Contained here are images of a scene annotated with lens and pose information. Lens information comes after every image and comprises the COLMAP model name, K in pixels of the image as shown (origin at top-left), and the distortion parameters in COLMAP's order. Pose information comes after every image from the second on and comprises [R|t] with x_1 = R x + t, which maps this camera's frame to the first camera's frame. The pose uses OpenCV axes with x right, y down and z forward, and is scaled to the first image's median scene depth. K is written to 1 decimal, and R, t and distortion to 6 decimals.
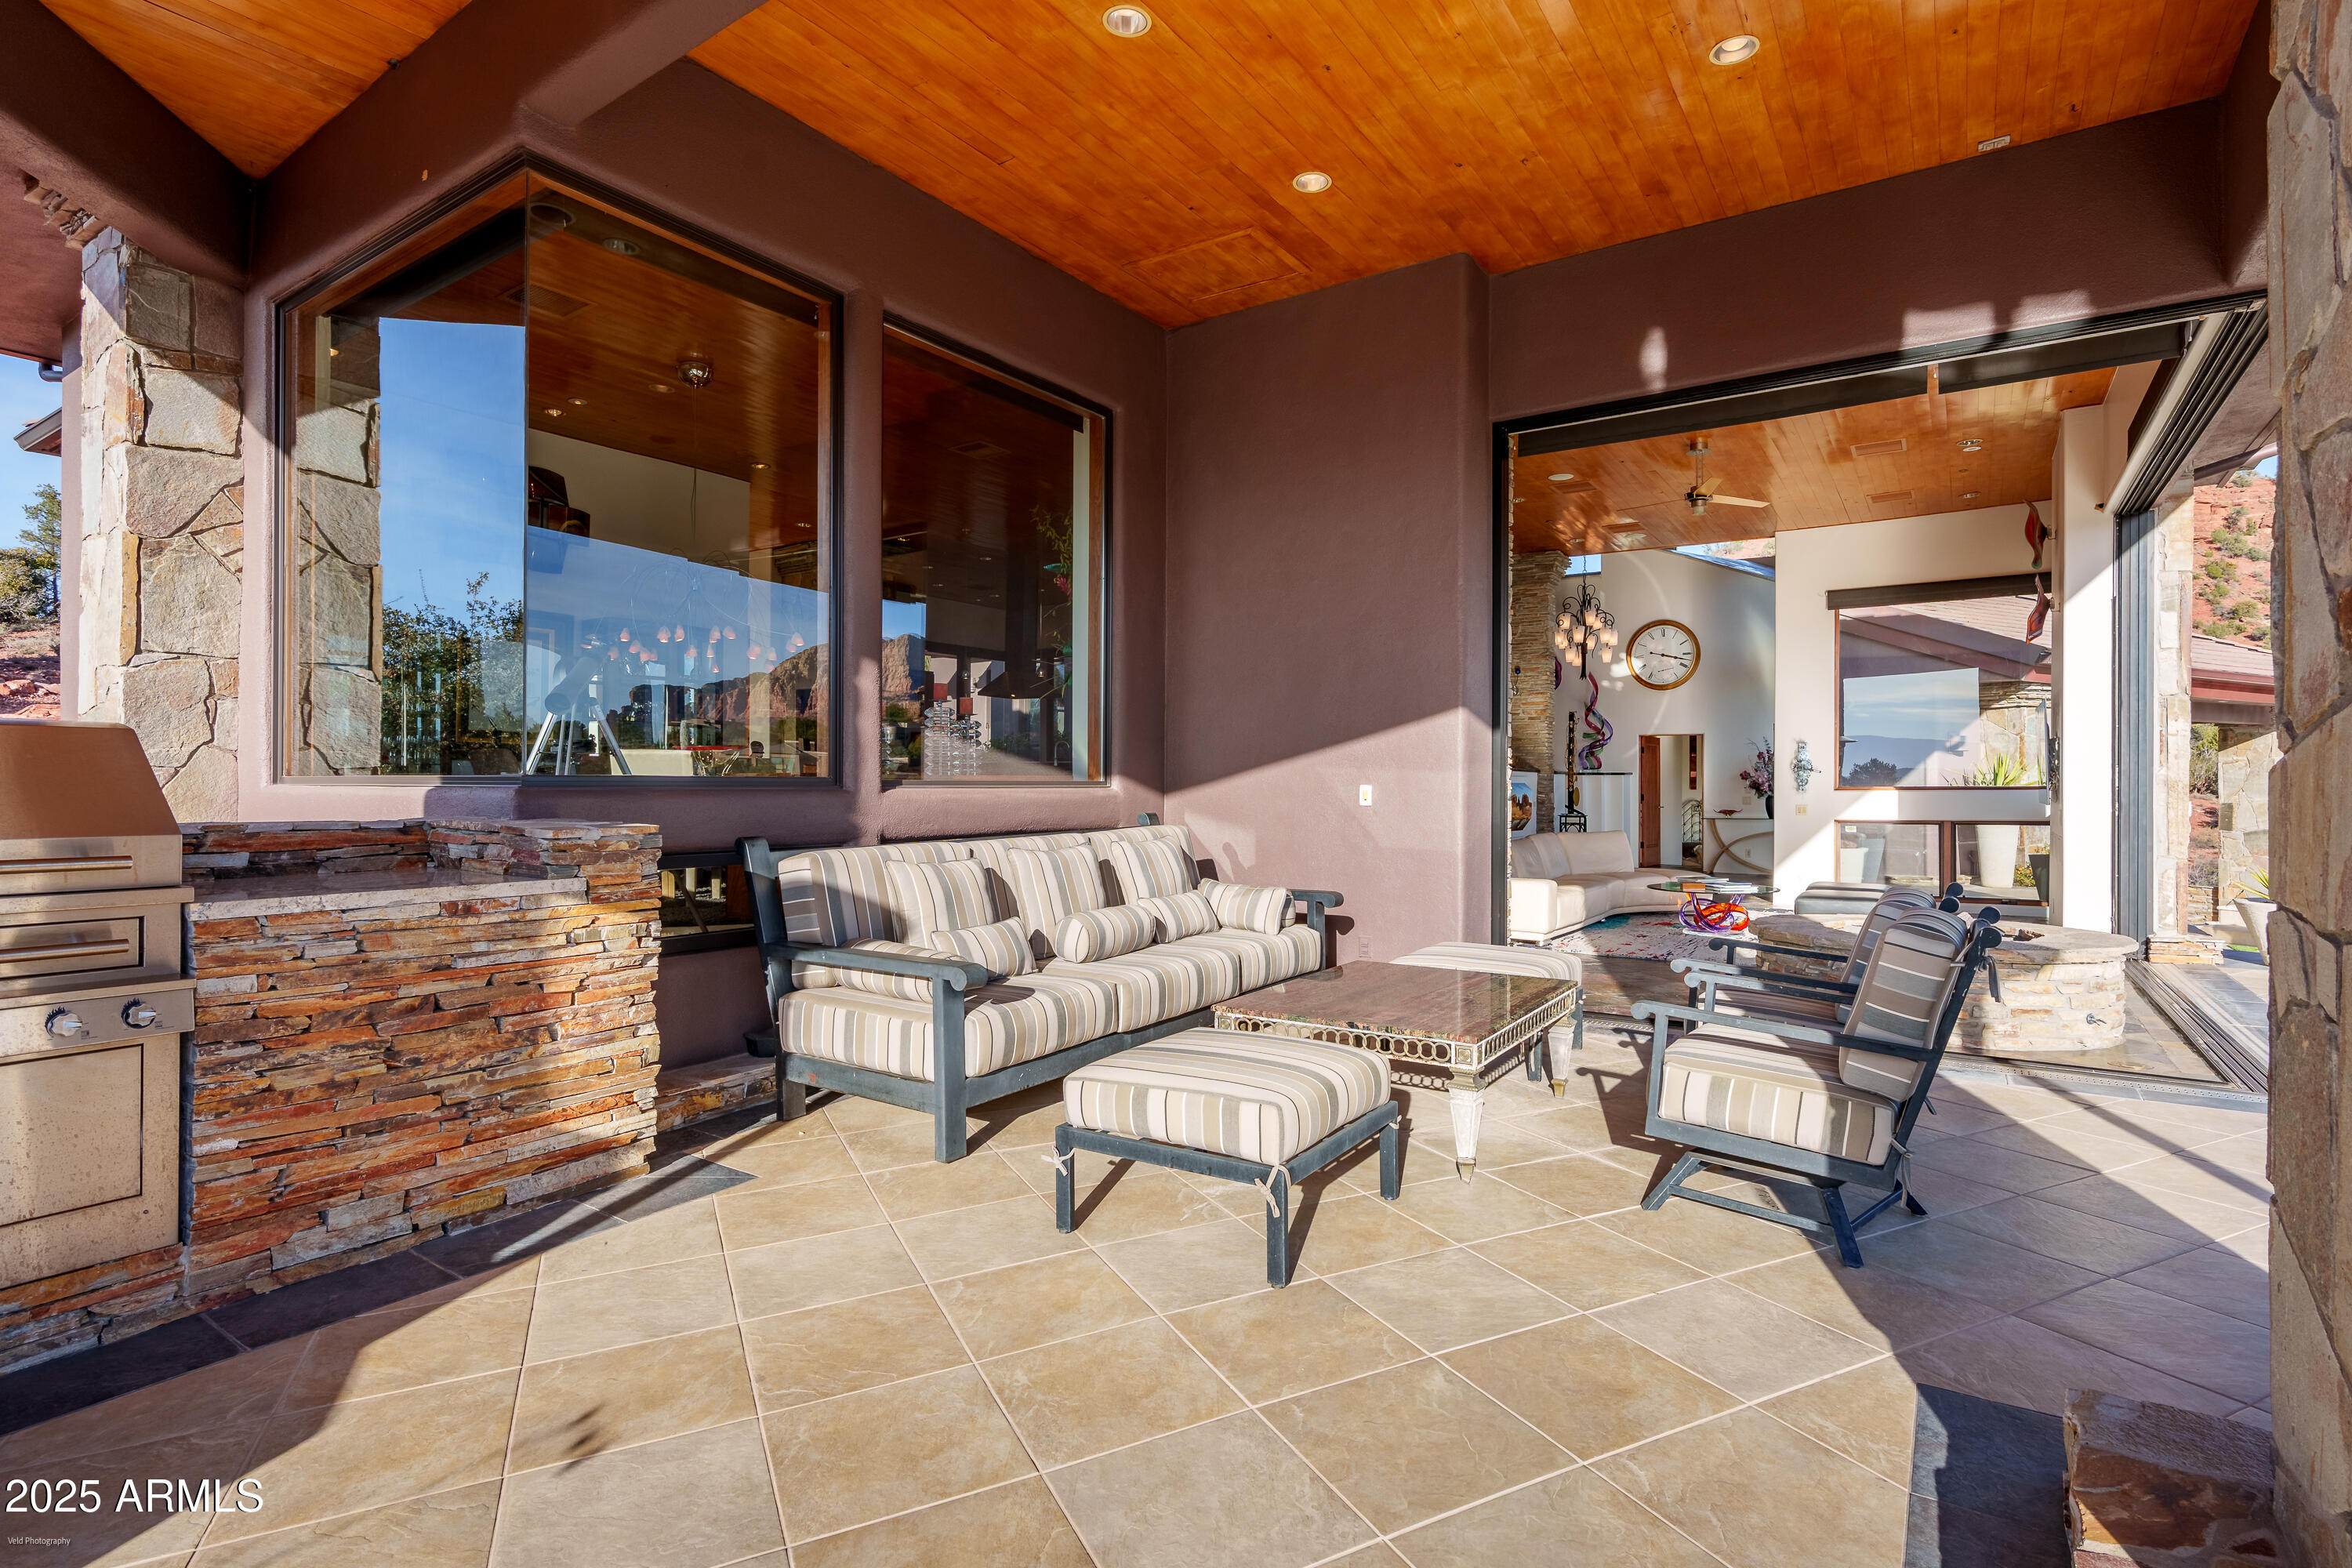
lens RADIAL K [[1146.5, 0, 1177.0], [0, 1146.5, 780.0], [0, 0, 1]] dist [-0.000615, -0.000081]
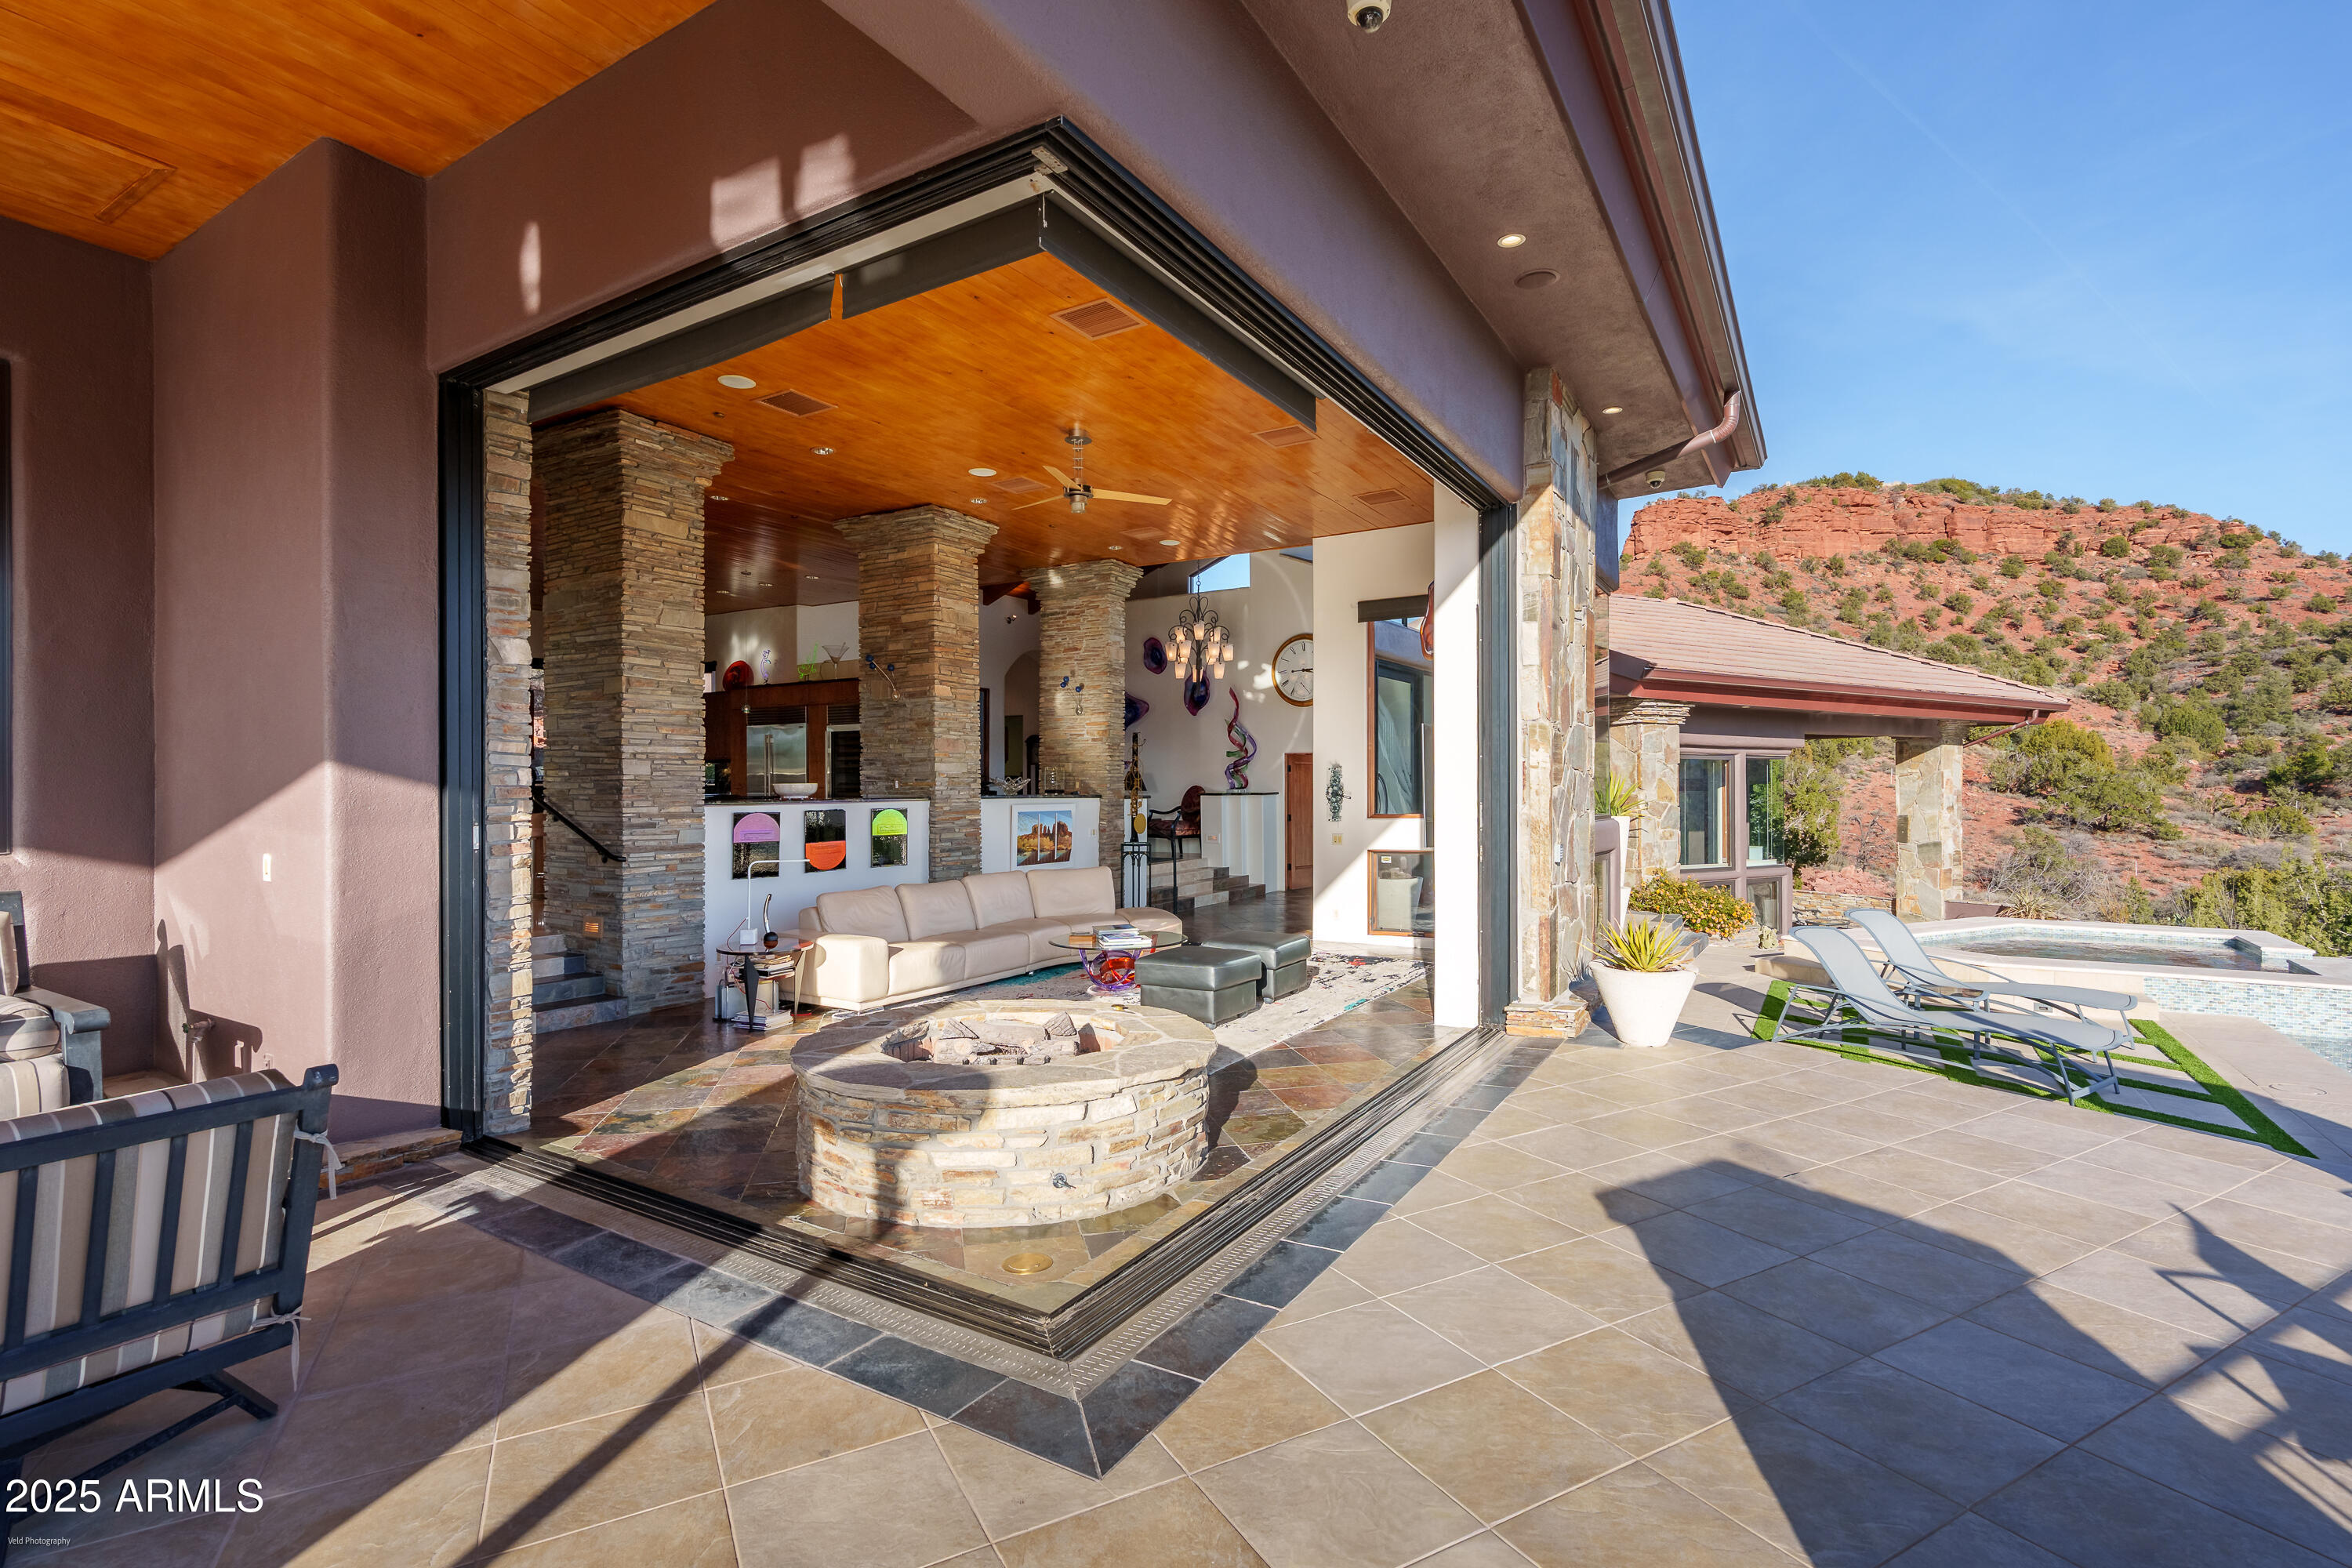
lens RADIAL K [[1074.6, 0, 1175.9], [0, 1074.6, 787.1], [0, 0, 1]] dist [-0.008683, 0.000017]
pose [[0.998993, -0.007513, 0.044234, 0.381343], [0.007390, 0.999968, 0.002945, -0.019288], [-0.044255, -0.002615, 0.999017, 0.143808]]
